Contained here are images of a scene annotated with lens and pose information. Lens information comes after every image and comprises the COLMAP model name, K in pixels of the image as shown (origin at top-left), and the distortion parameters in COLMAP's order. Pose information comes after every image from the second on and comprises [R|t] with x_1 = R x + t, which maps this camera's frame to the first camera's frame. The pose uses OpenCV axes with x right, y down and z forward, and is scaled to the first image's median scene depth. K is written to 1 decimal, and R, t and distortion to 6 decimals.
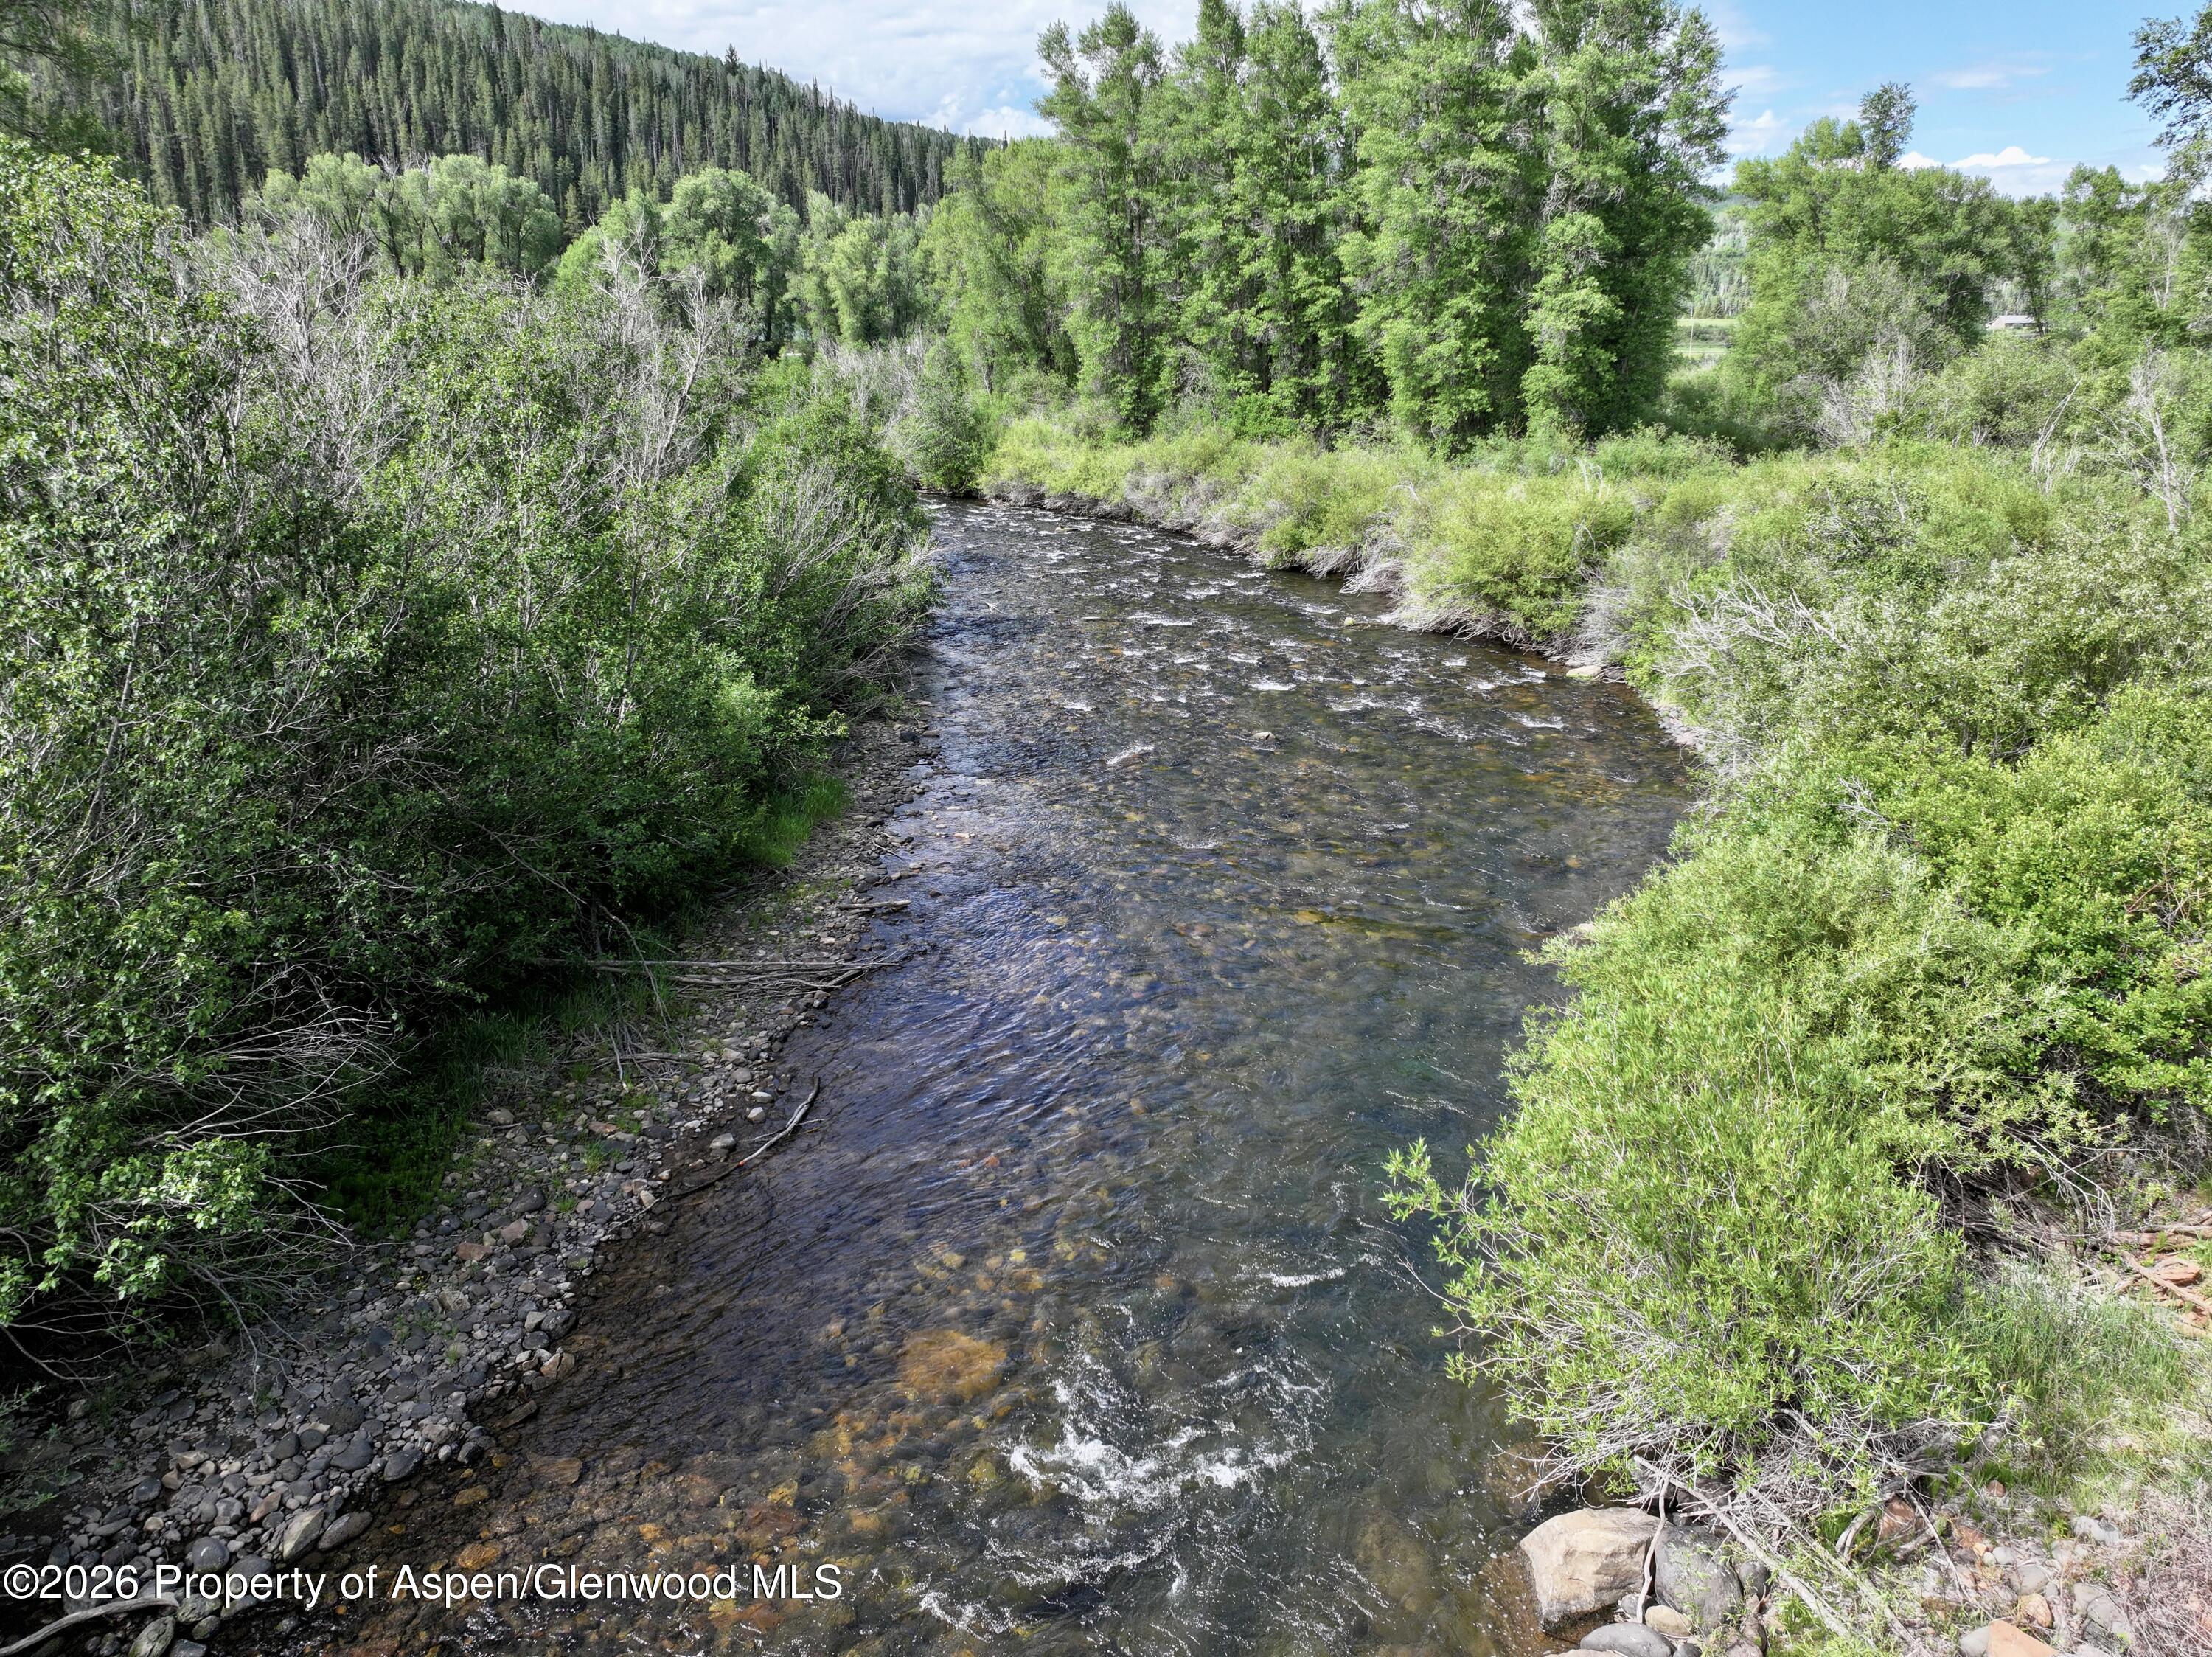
lens RADIAL K [[1543.3, 0, 1111.5], [0, 1543.3, 817.2], [0, 0, 1]] dist [-0.005465, 0.024454]
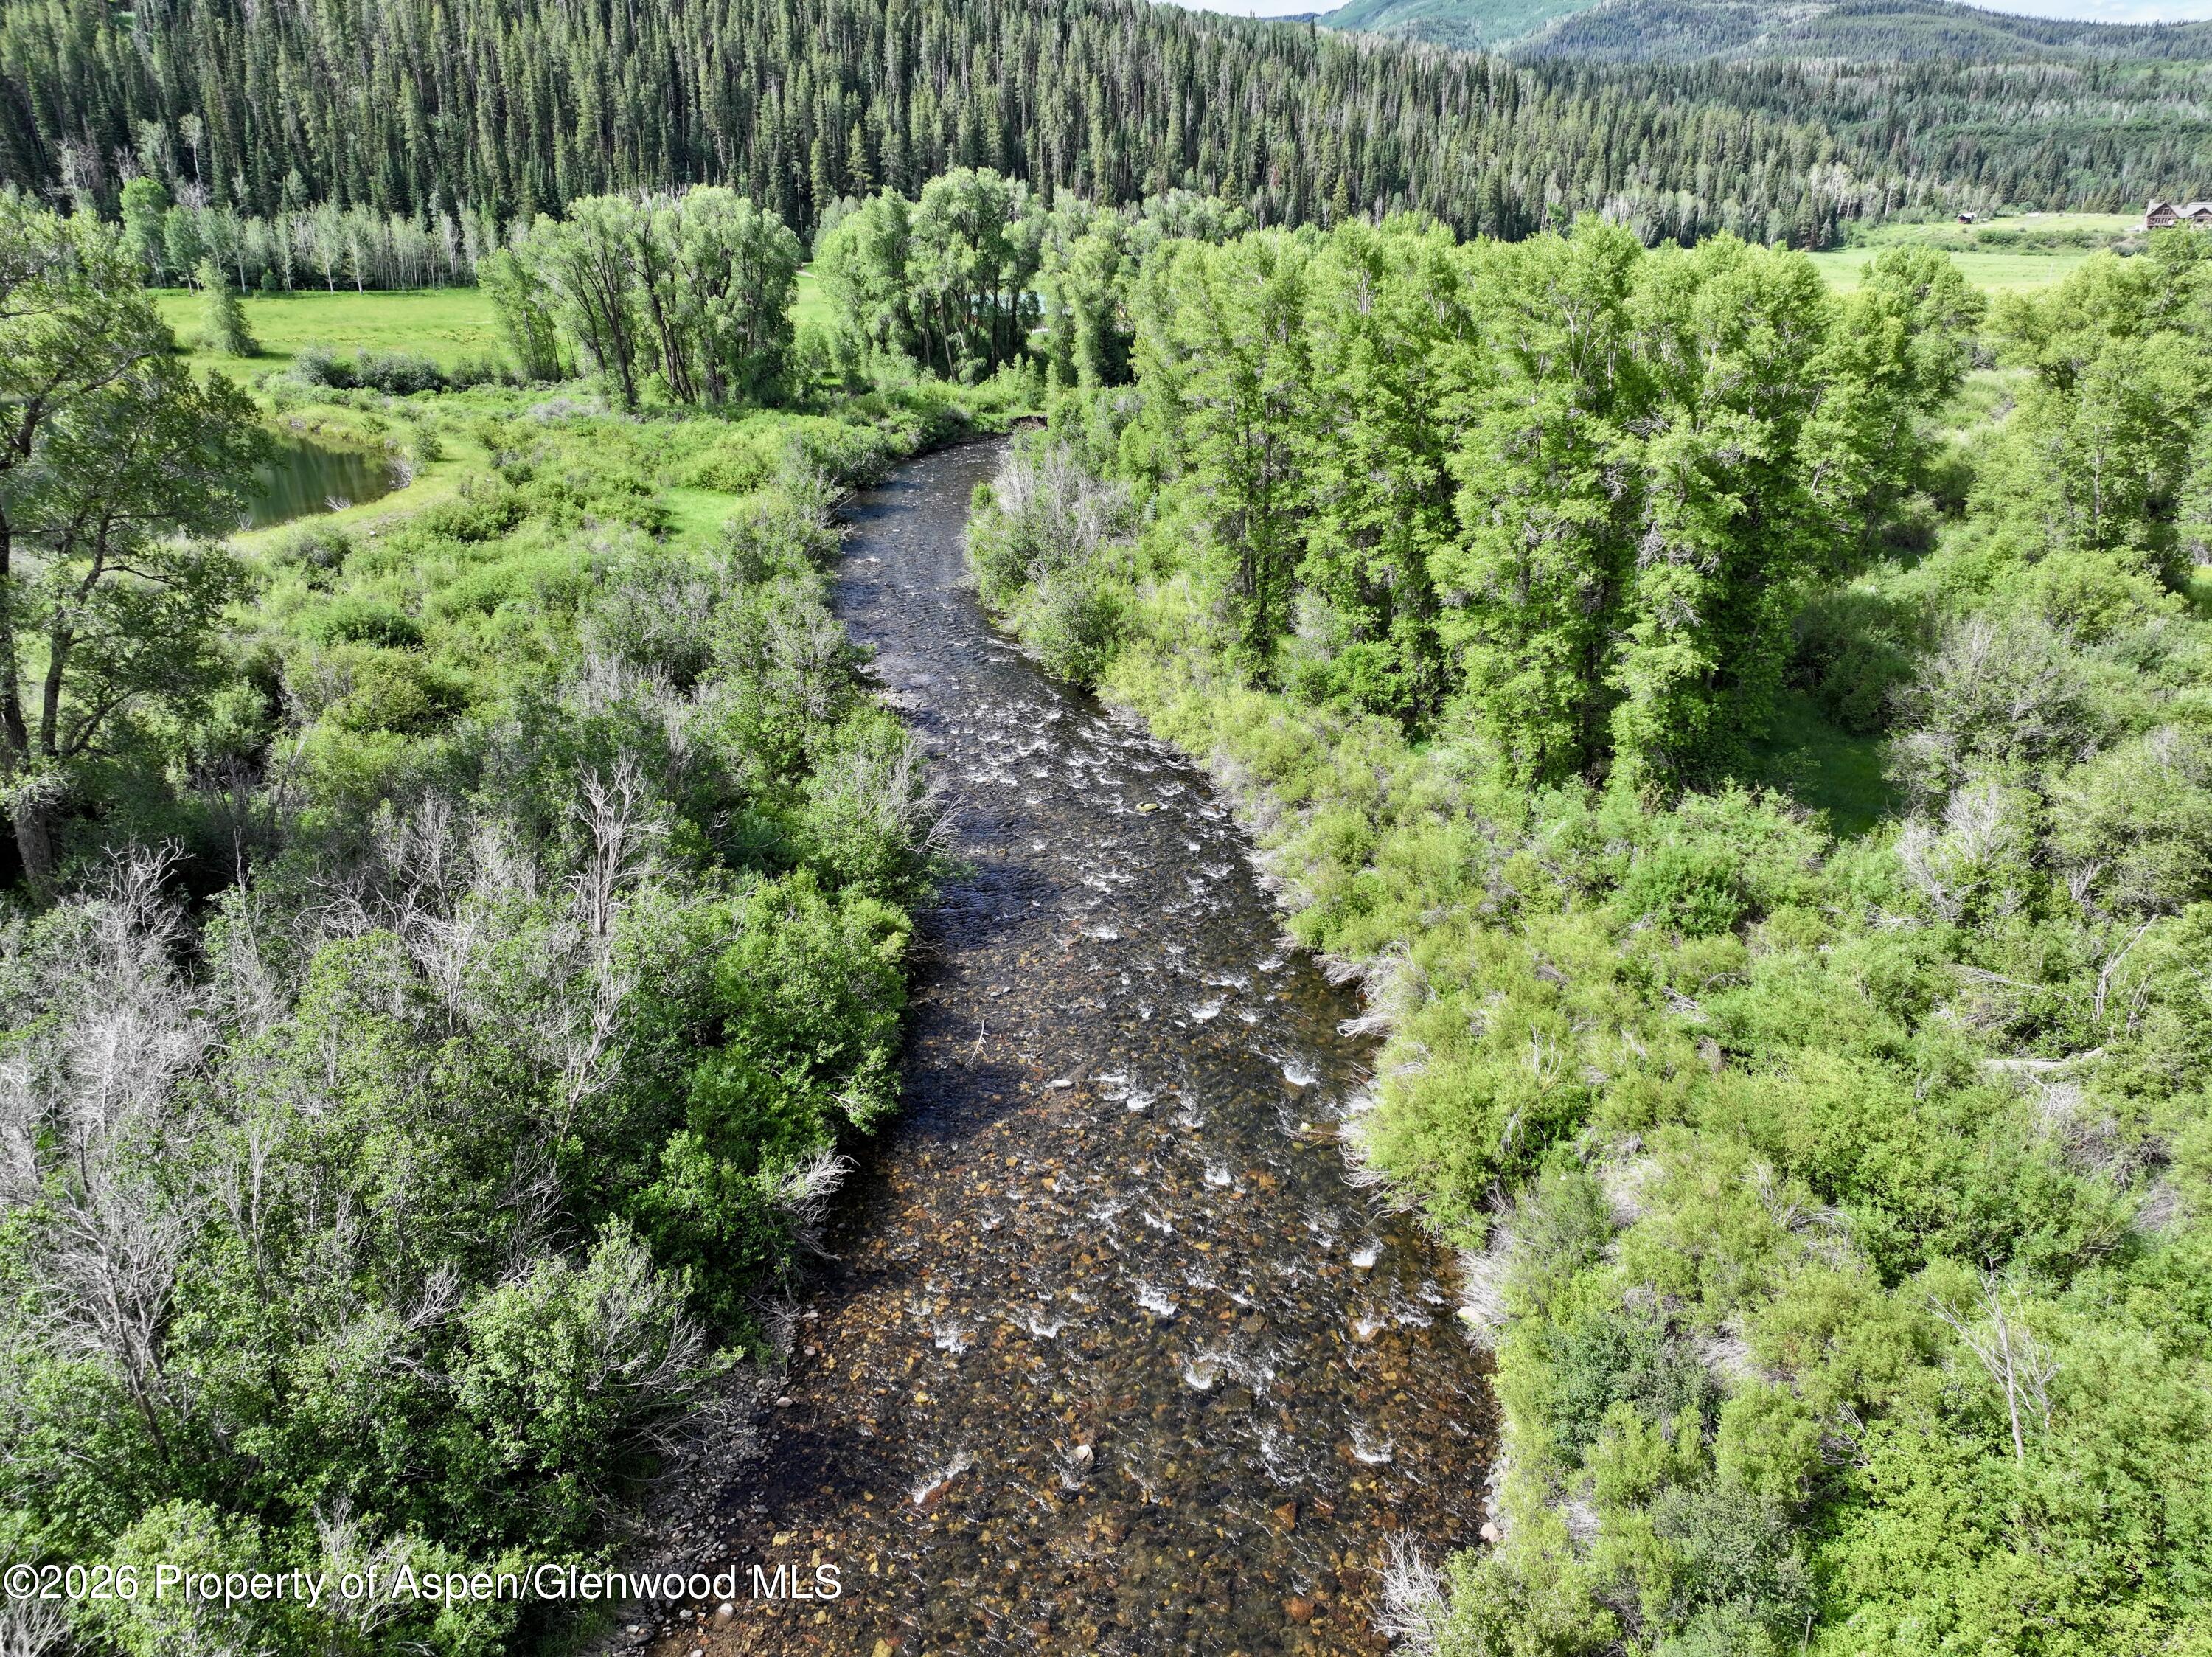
lens RADIAL K [[1543.3, 0, 1111.5], [0, 1543.3, 817.2], [0, 0, 1]] dist [-0.005465, 0.024454]
pose [[0.982240, 0.073645, -0.172574, 0.042886], [-0.059848, 0.994681, 0.083836, -0.091909], [0.177830, -0.072019, 0.981422, 0.001474]]
